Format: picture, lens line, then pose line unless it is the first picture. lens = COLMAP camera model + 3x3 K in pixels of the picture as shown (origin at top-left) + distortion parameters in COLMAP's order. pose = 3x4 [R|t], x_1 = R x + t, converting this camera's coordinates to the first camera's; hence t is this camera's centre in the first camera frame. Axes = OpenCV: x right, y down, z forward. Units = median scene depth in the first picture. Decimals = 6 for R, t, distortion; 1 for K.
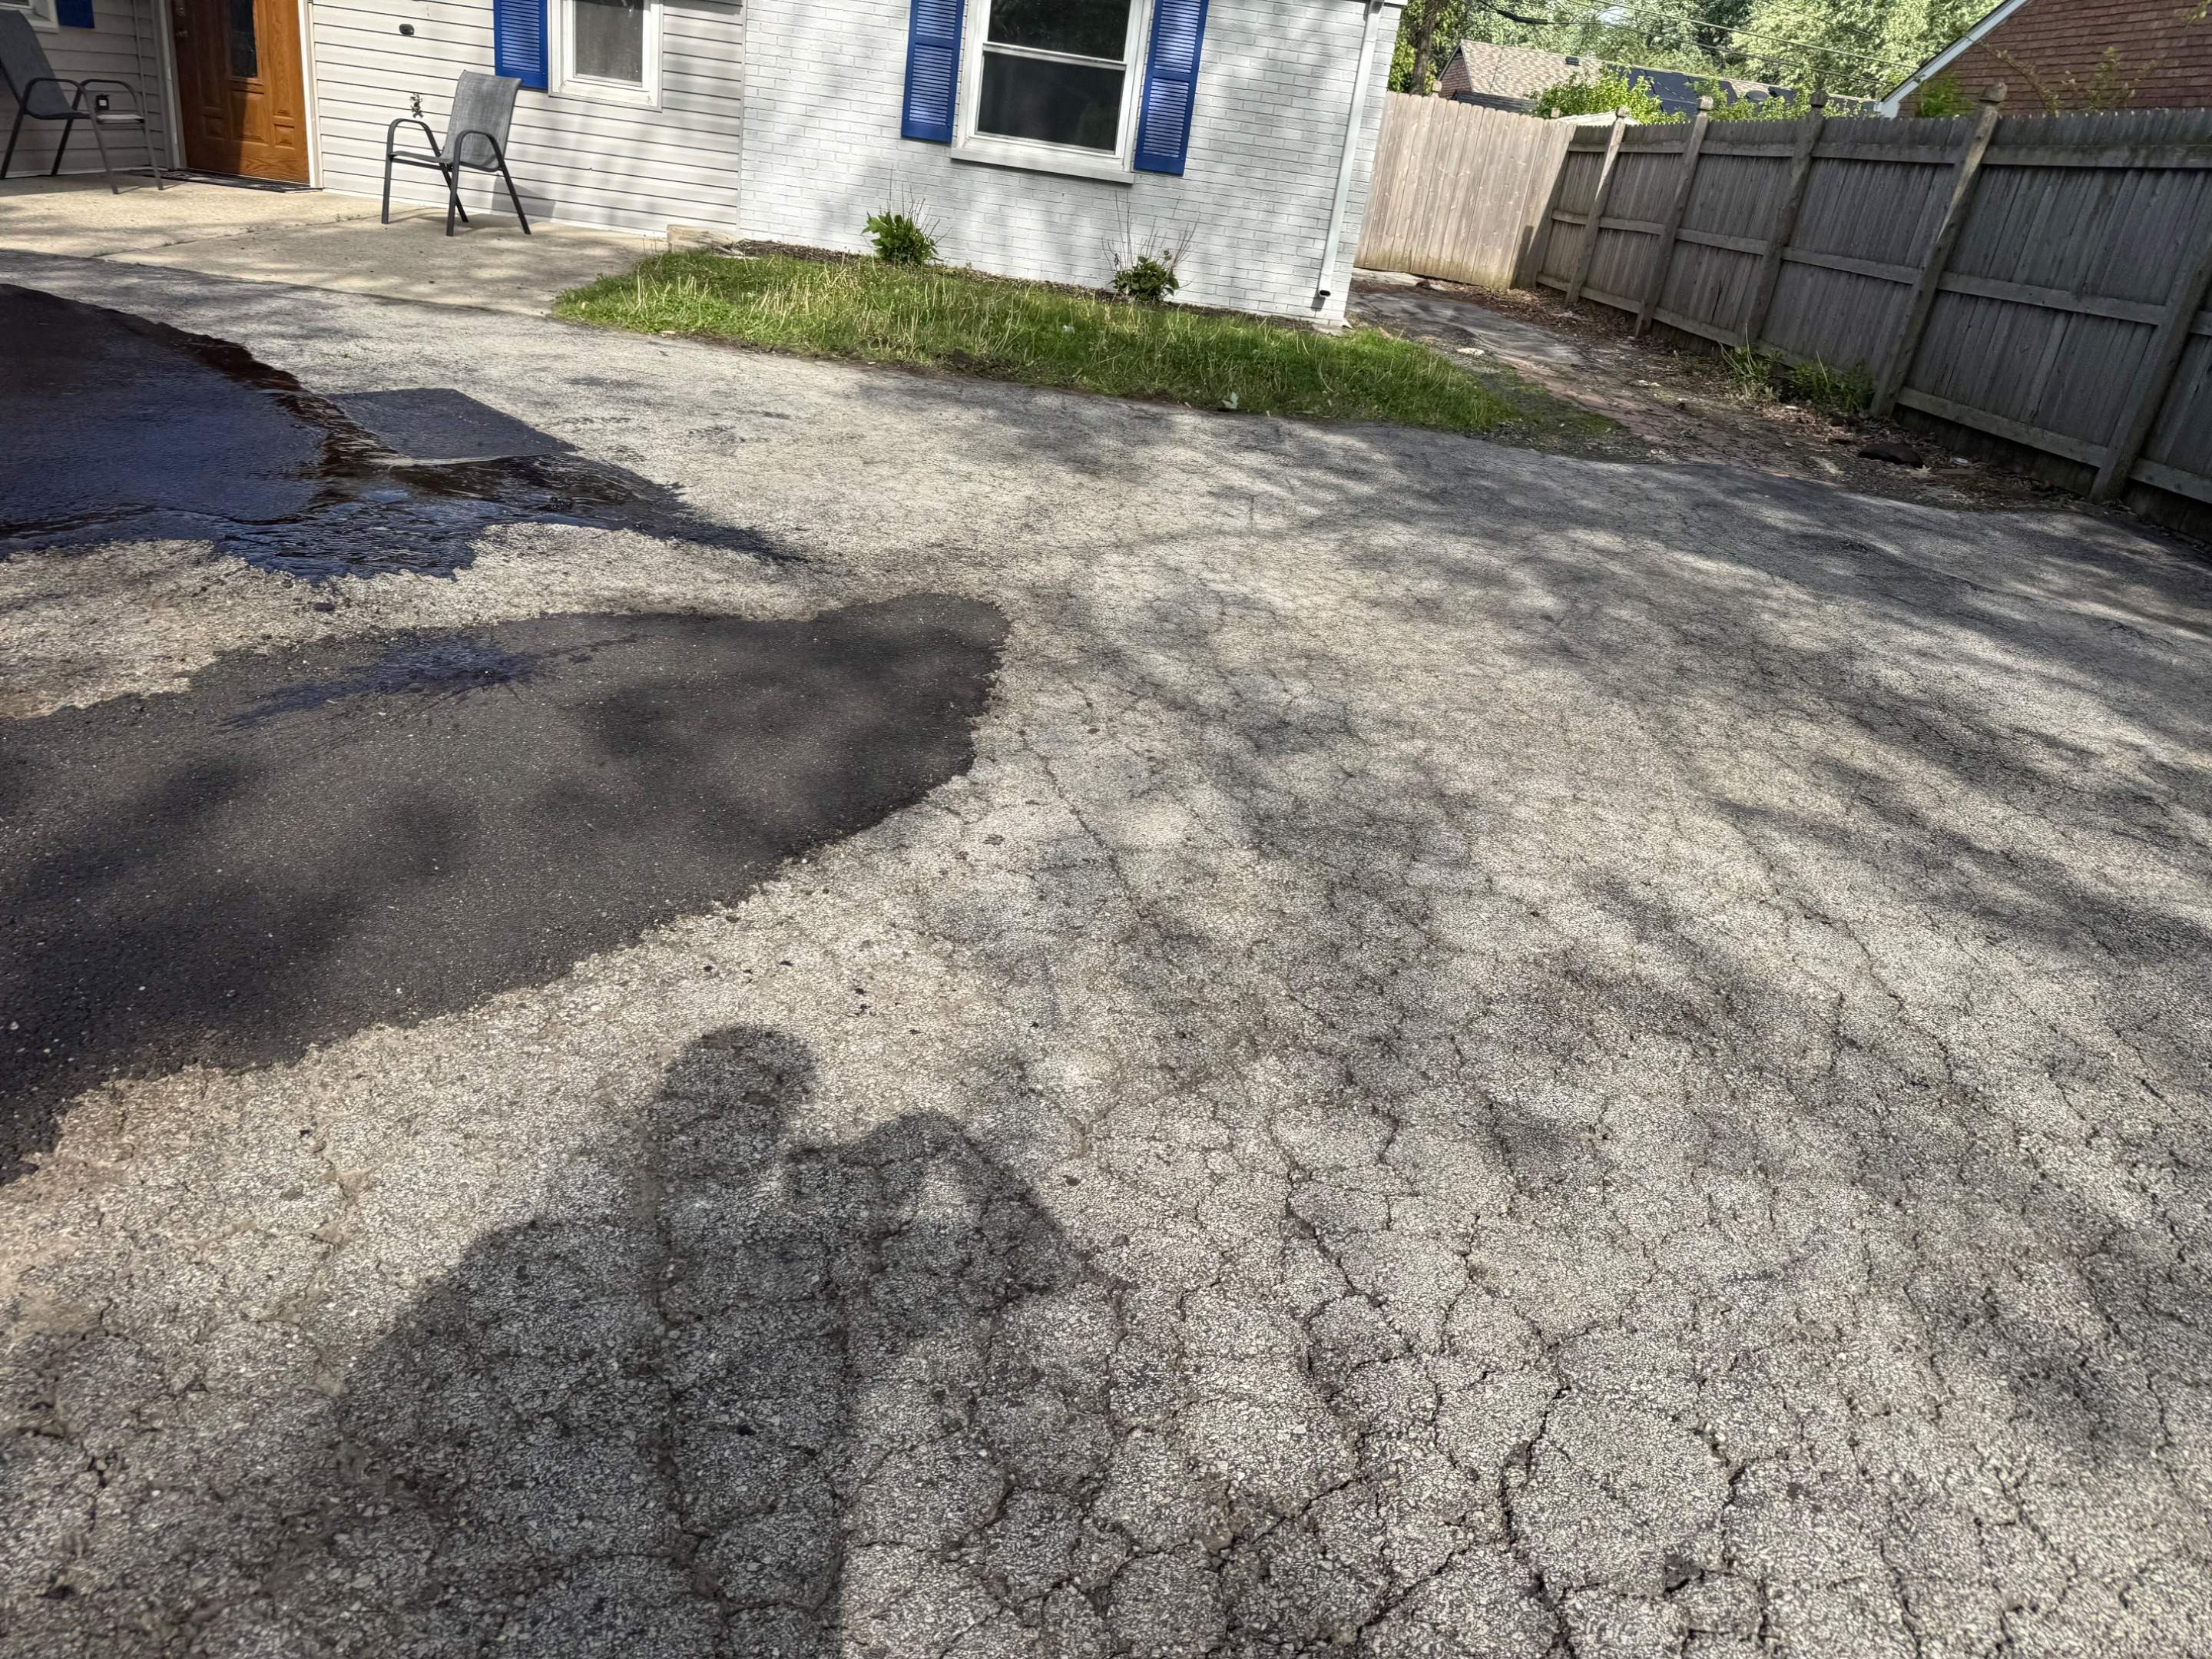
lens RADIAL K [[1525.7, 0, 1106.0], [0, 1525.7, 829.5], [0, 0, 1]] dist [0.066451, -0.097625]
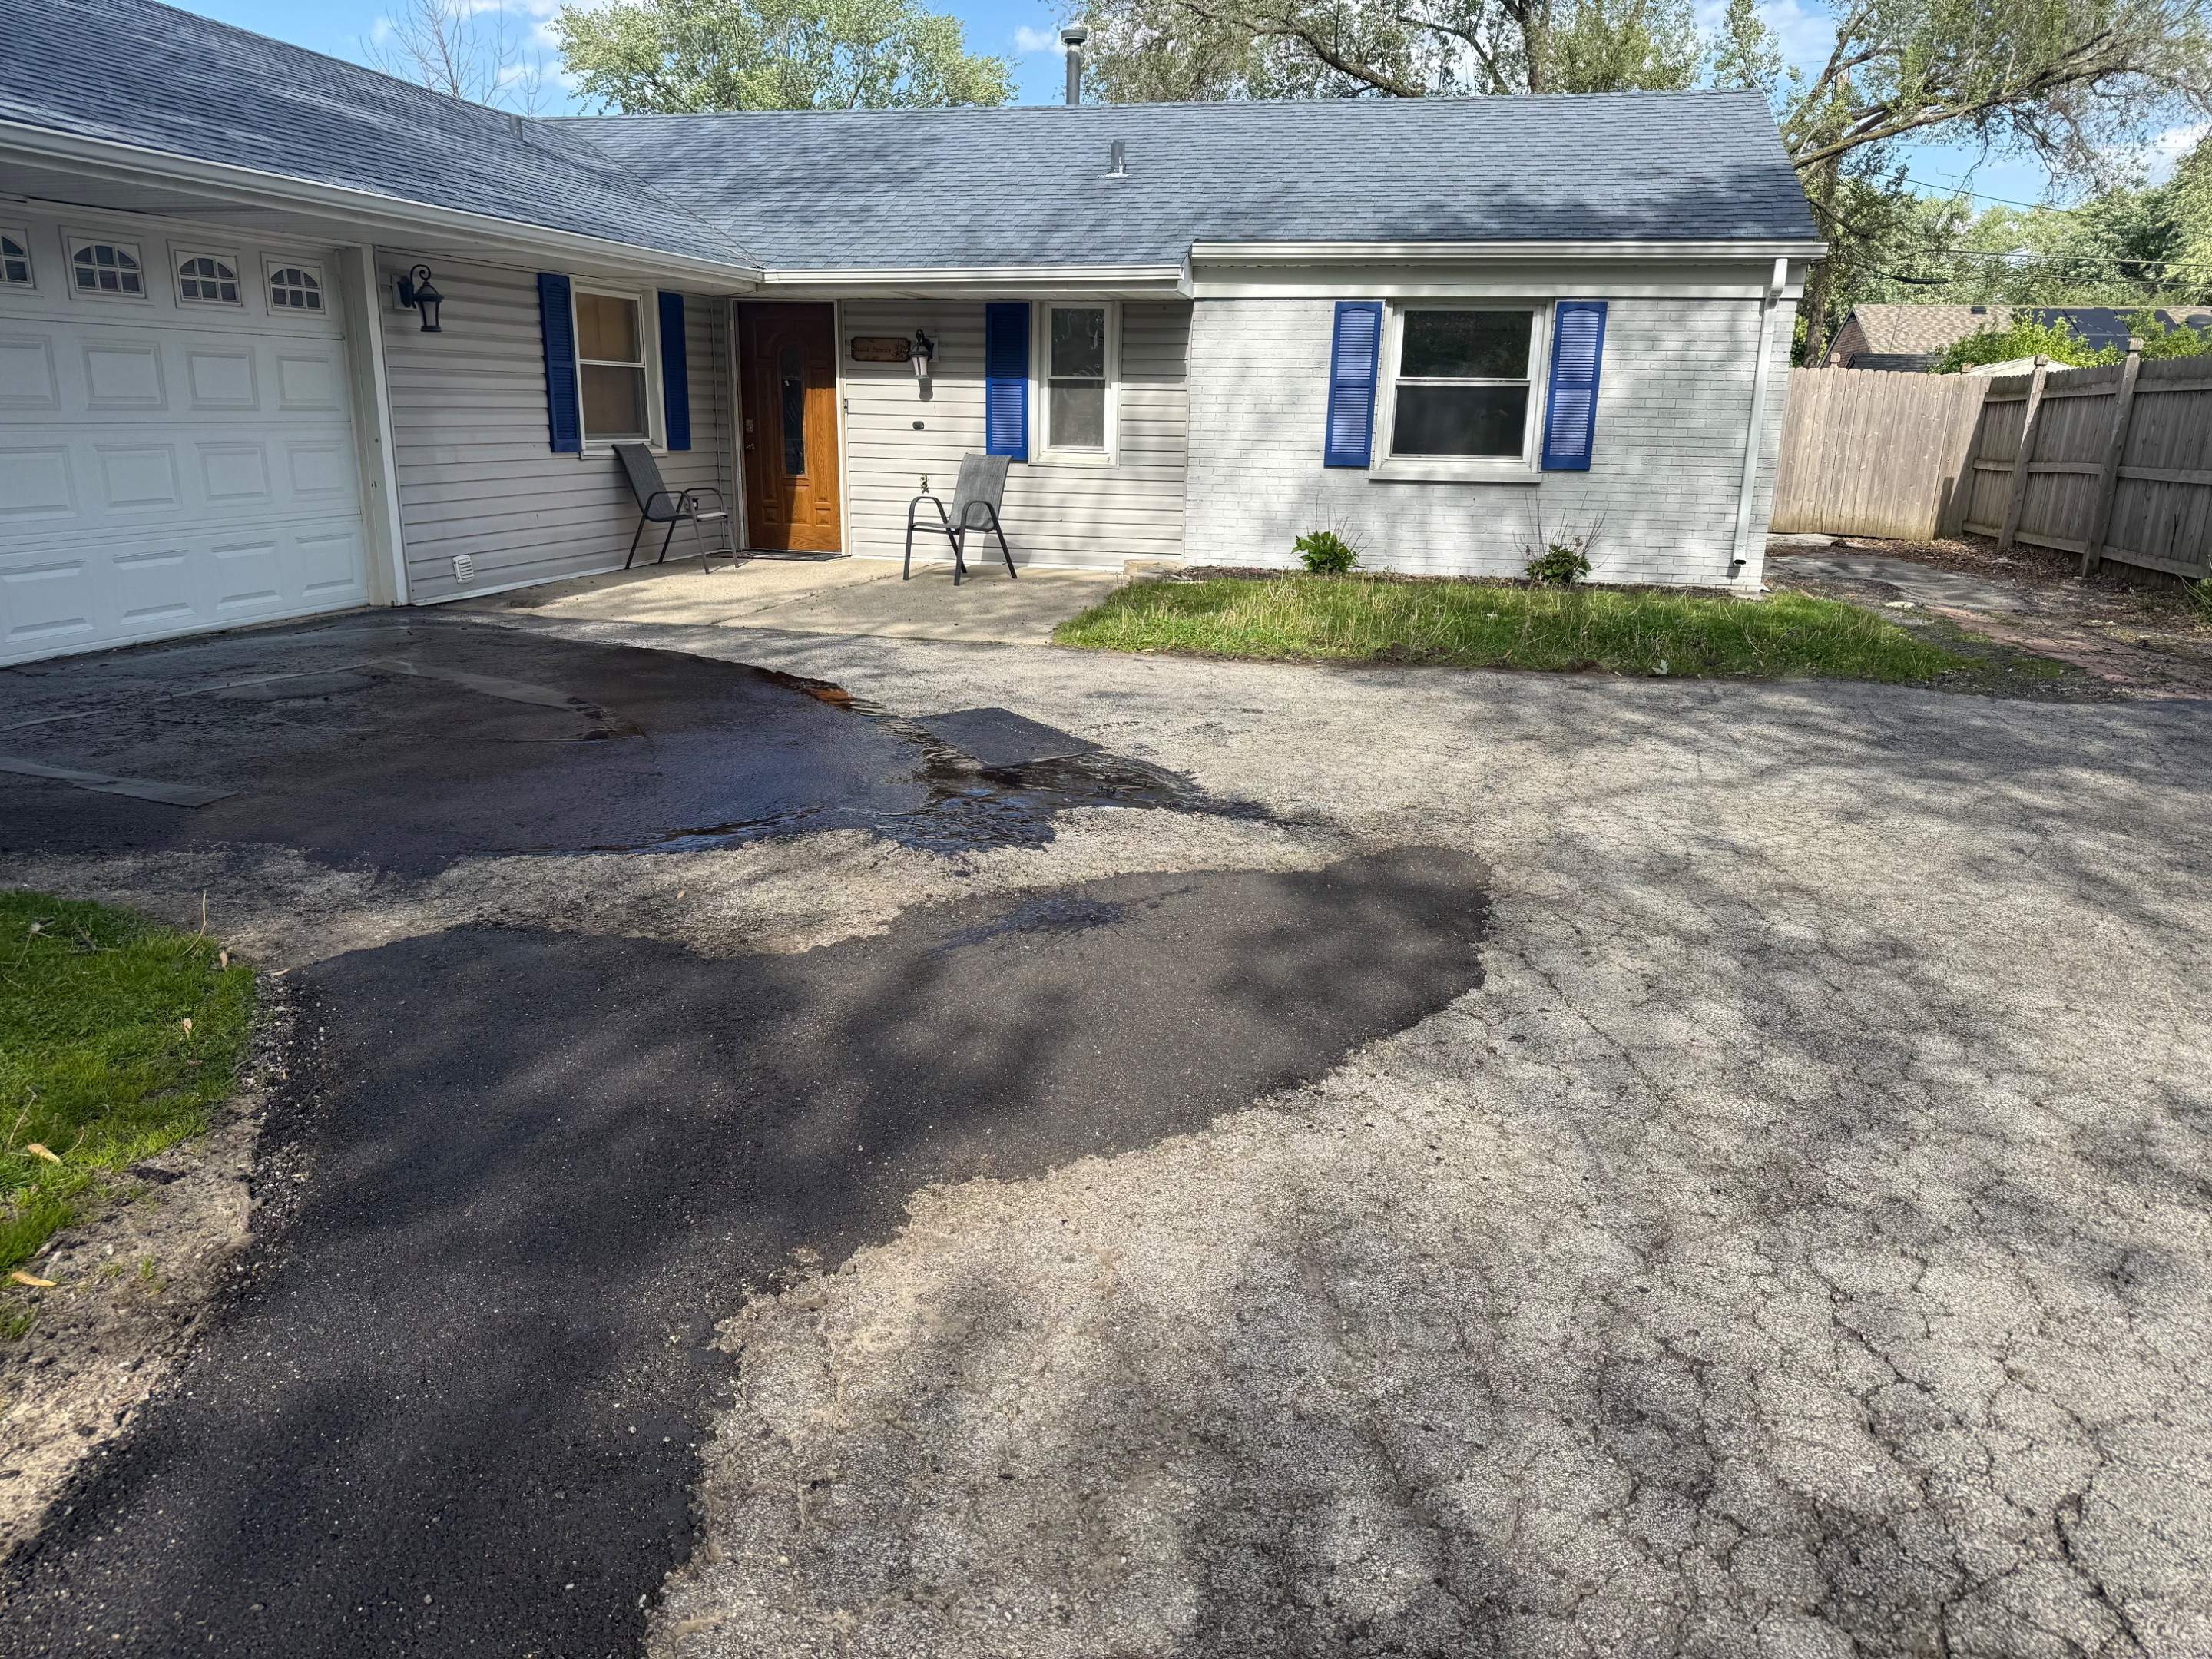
lens RADIAL K [[1529.5, 0, 1095.1], [0, 1529.5, 840.1], [0, 0, 1]] dist [0.062471, -0.095846]
pose [[0.966583, -0.042792, -0.252757, -0.058227], [-0.002163, 0.984573, -0.174959, 0.045494], [0.256344, 0.169659, 0.951579, -0.174352]]
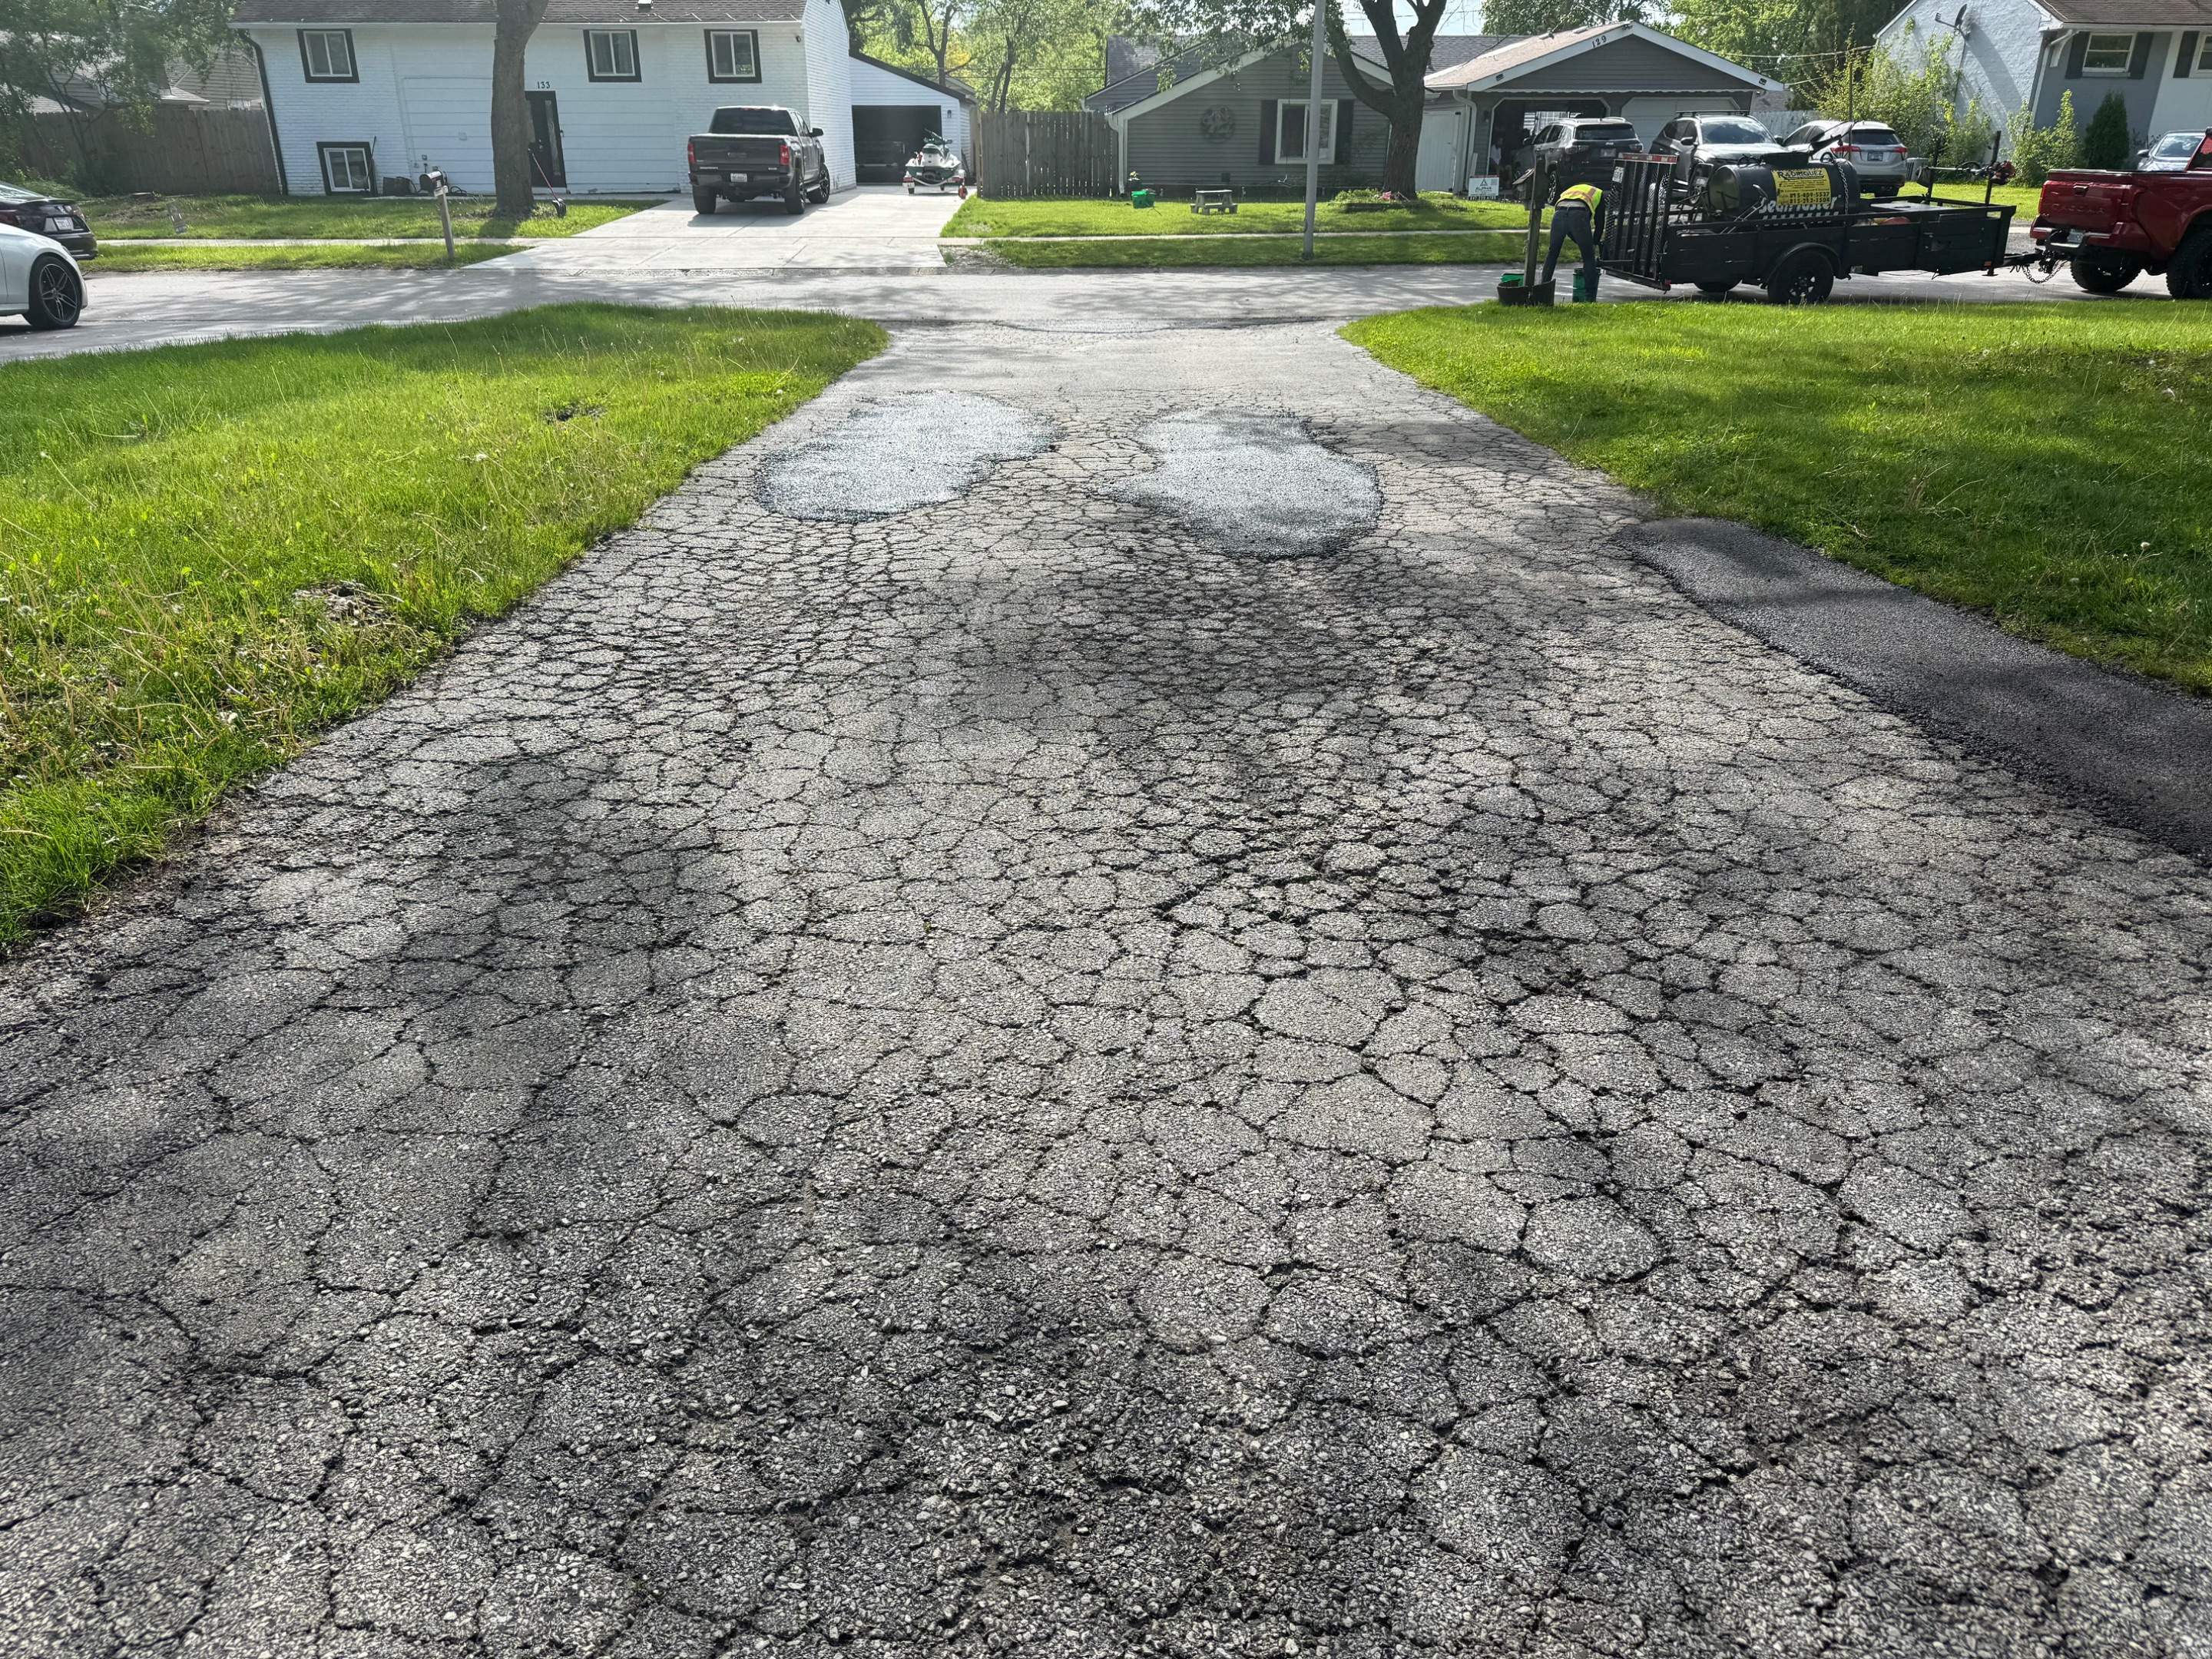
lens RADIAL K [[1529.5, 0, 1095.1], [0, 1529.5, 840.1], [0, 0, 1]] dist [0.062471, -0.095846]
pose [[-0.991430, -0.108619, -0.072584, 0.272895], [-0.126199, 0.652680, 0.747050, -0.304710], [-0.033770, 0.749807, -0.660794, 0.748302]]
